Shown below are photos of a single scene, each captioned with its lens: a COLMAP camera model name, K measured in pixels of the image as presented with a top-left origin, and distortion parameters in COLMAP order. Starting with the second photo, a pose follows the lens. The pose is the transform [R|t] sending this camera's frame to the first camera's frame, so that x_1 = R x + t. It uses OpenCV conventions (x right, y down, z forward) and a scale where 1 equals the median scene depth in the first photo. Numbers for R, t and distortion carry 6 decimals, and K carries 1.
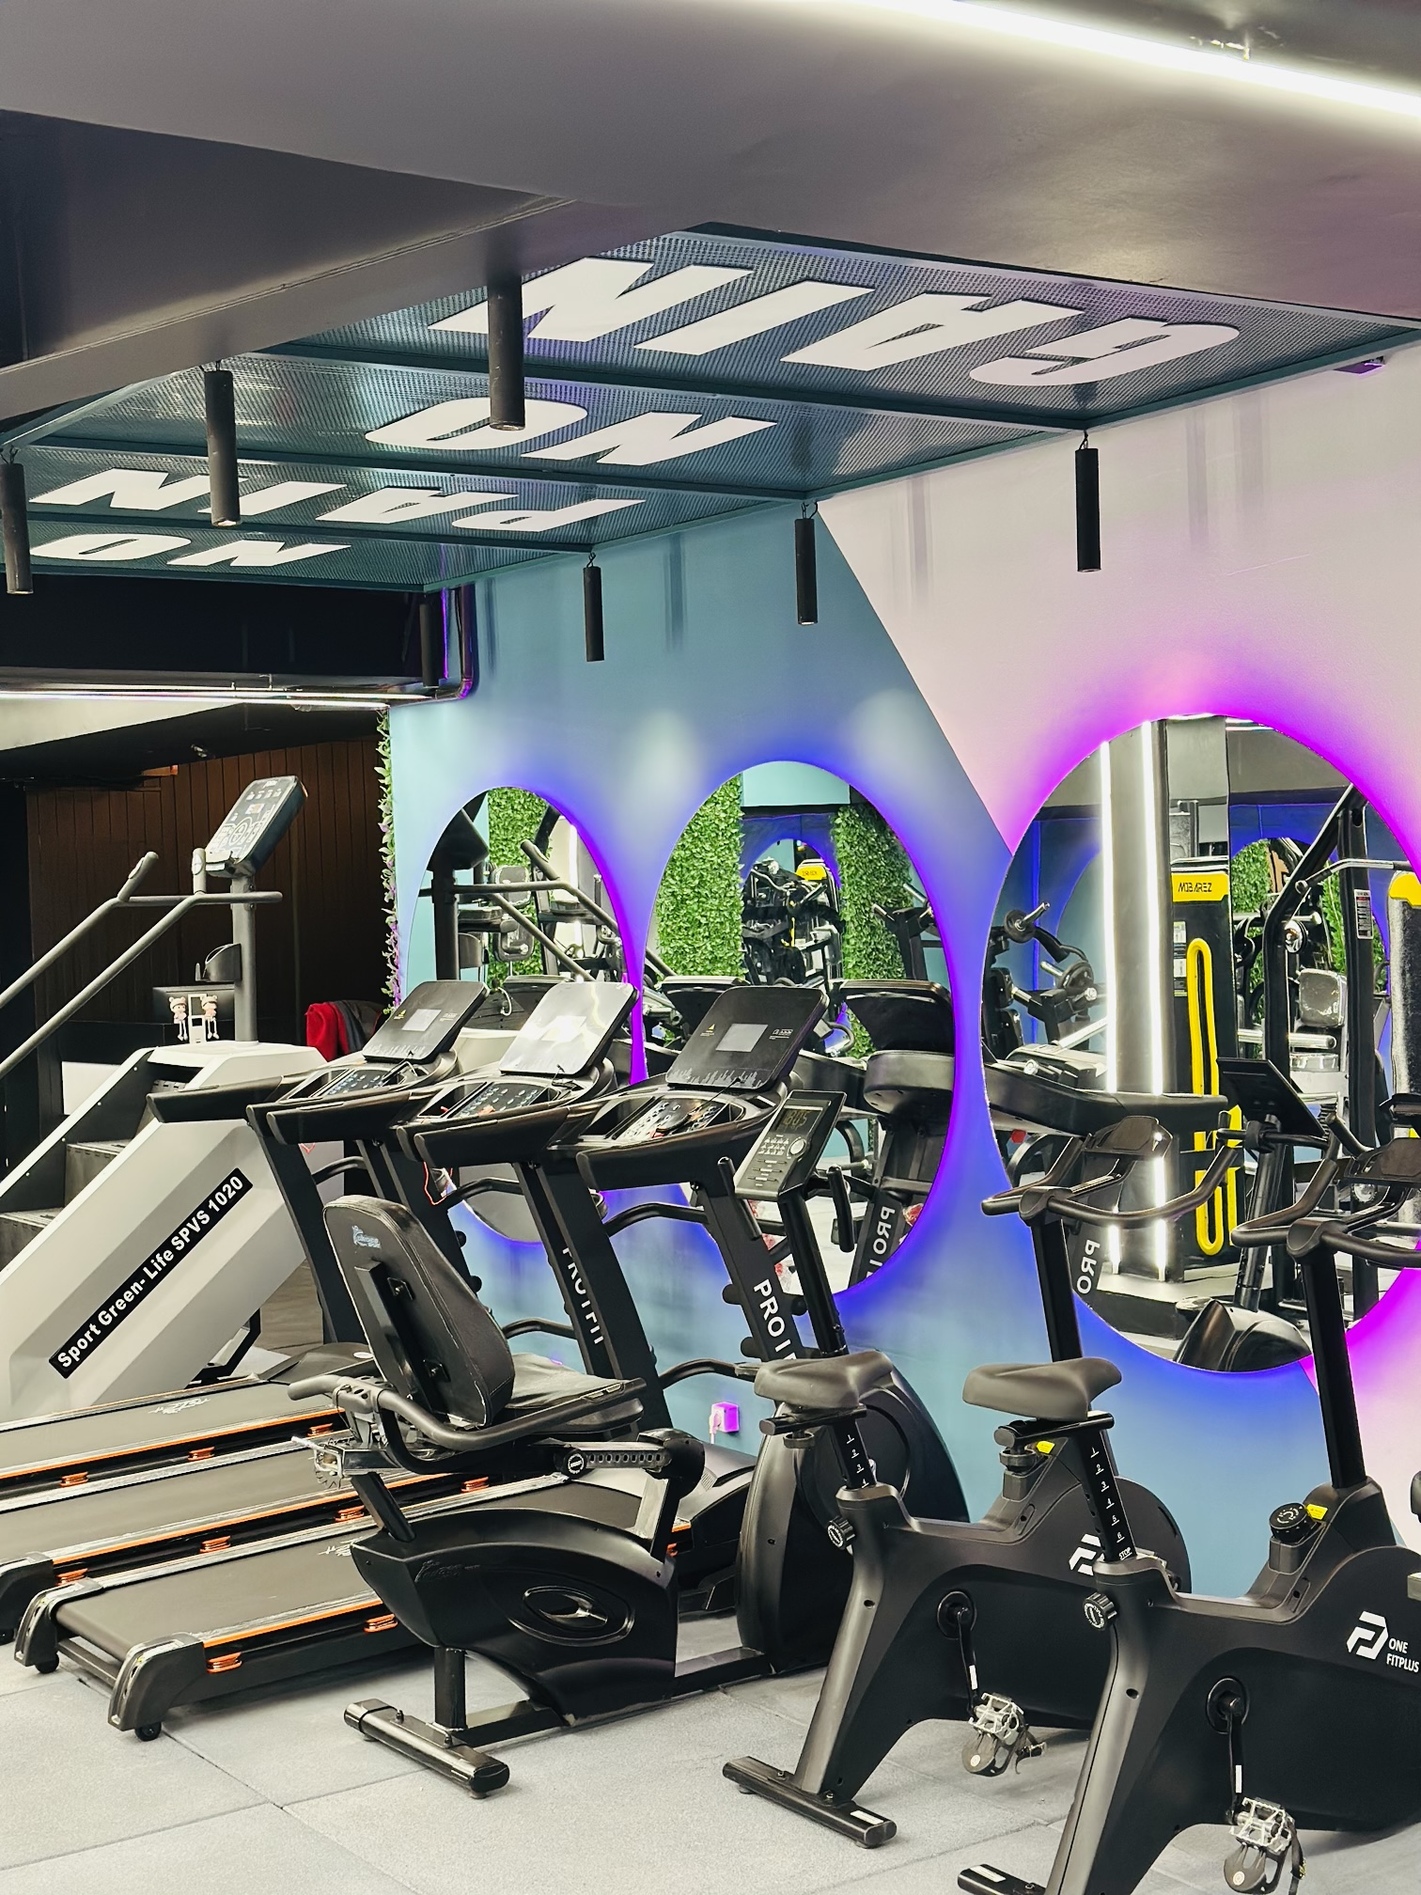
lens RADIAL K [[2554.8, 0, 710.5], [0, 2554.8, 947.5], [0, 0, 1]] dist [0.136448, -0.057844]
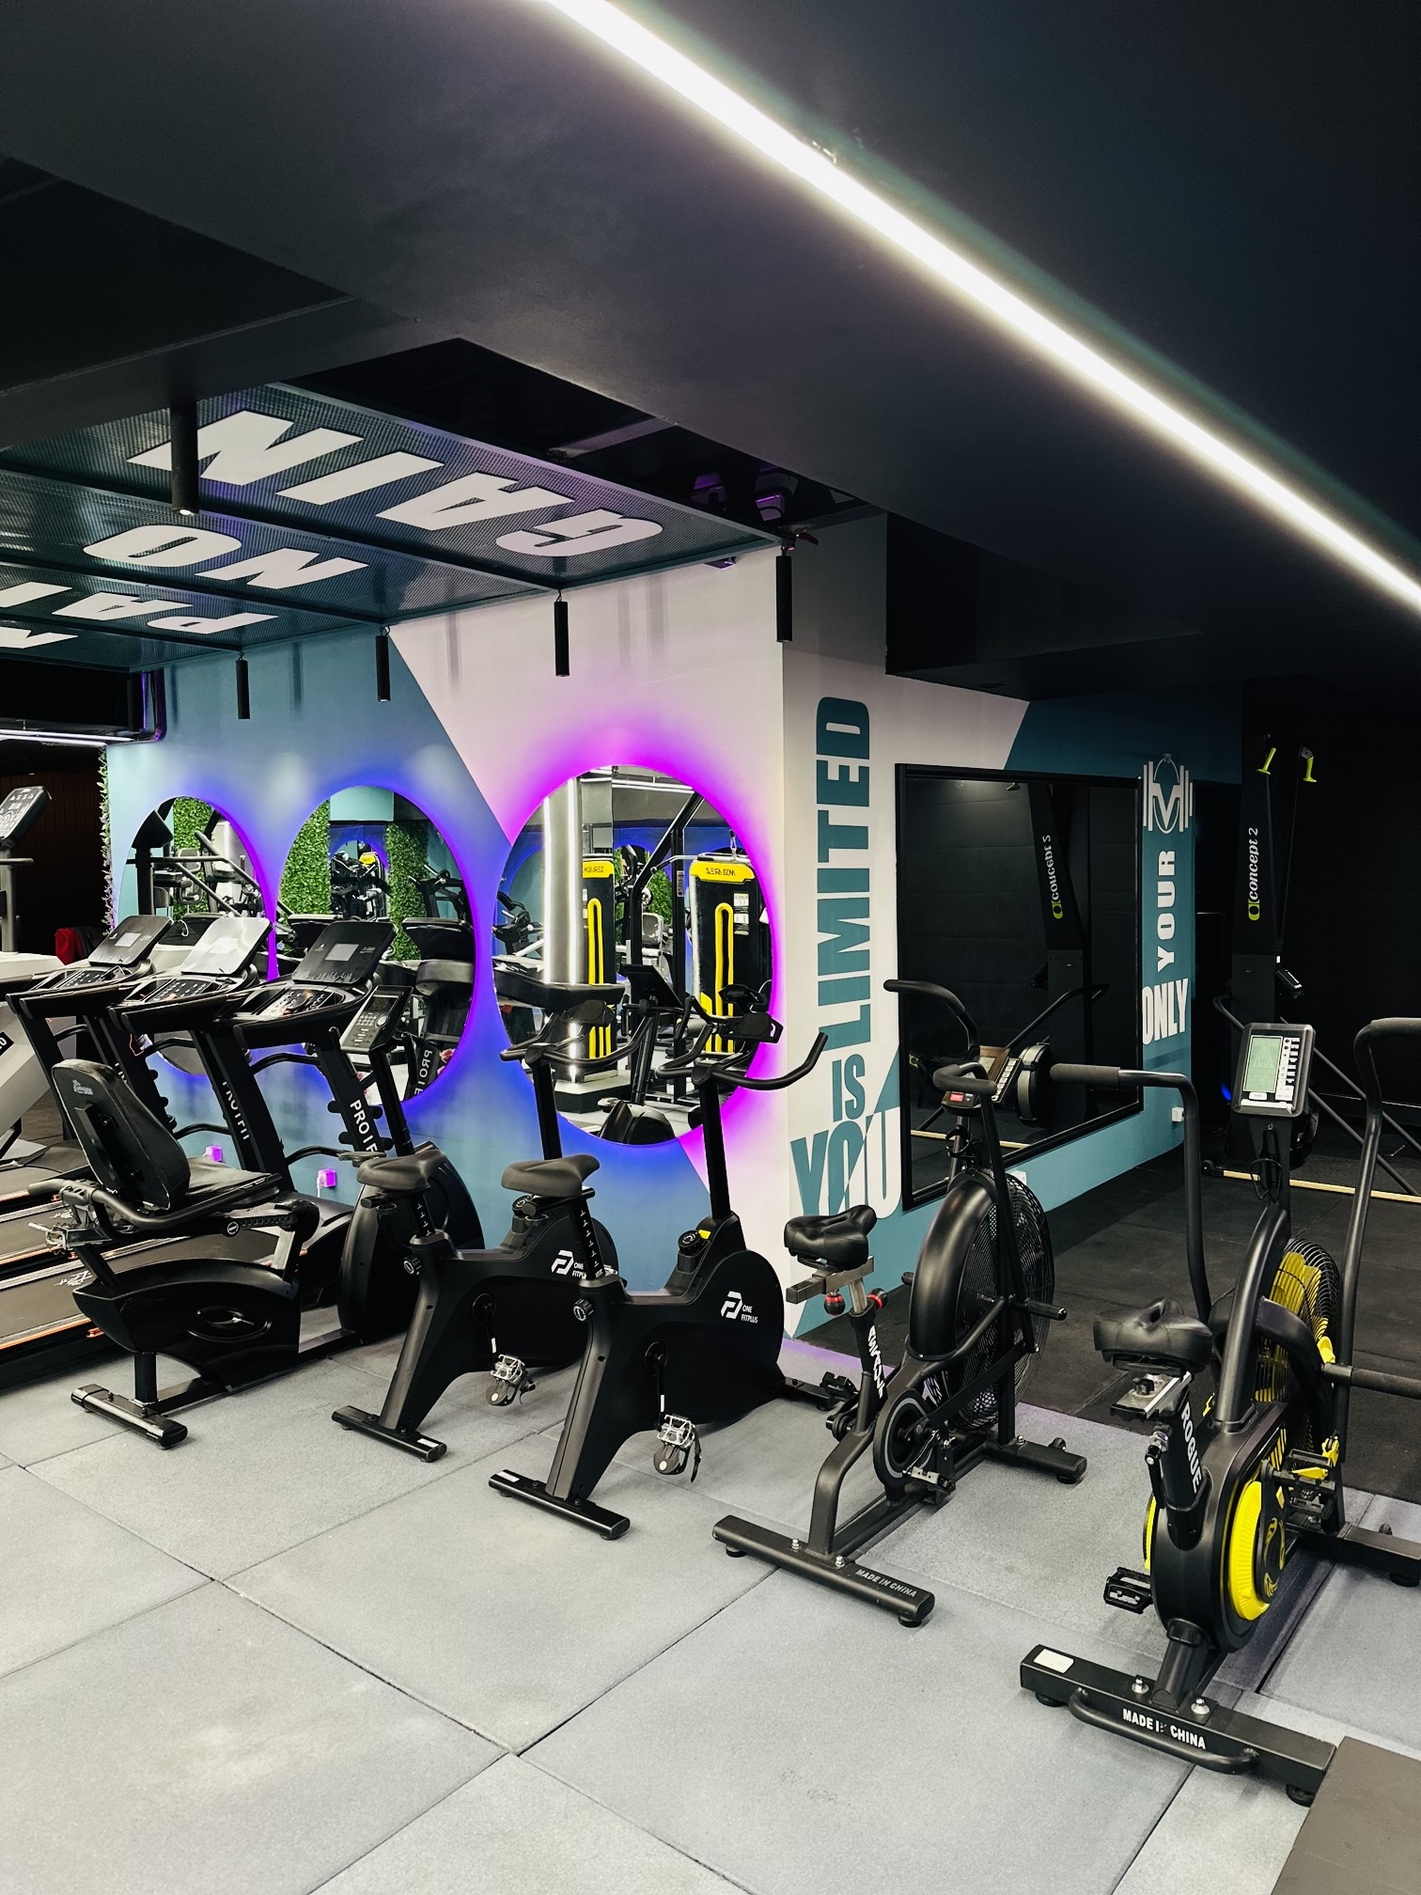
lens RADIAL K [[1333.9, 0, 710.5], [0, 1333.9, 947.5], [0, 0, 1]] dist [0.176829, -0.364333]
pose [[0.958383, 0.003989, 0.285457, -0.009146], [-0.013495, 0.999418, 0.031339, 0.002143], [-0.285166, -0.033887, 0.957879, 0.113995]]
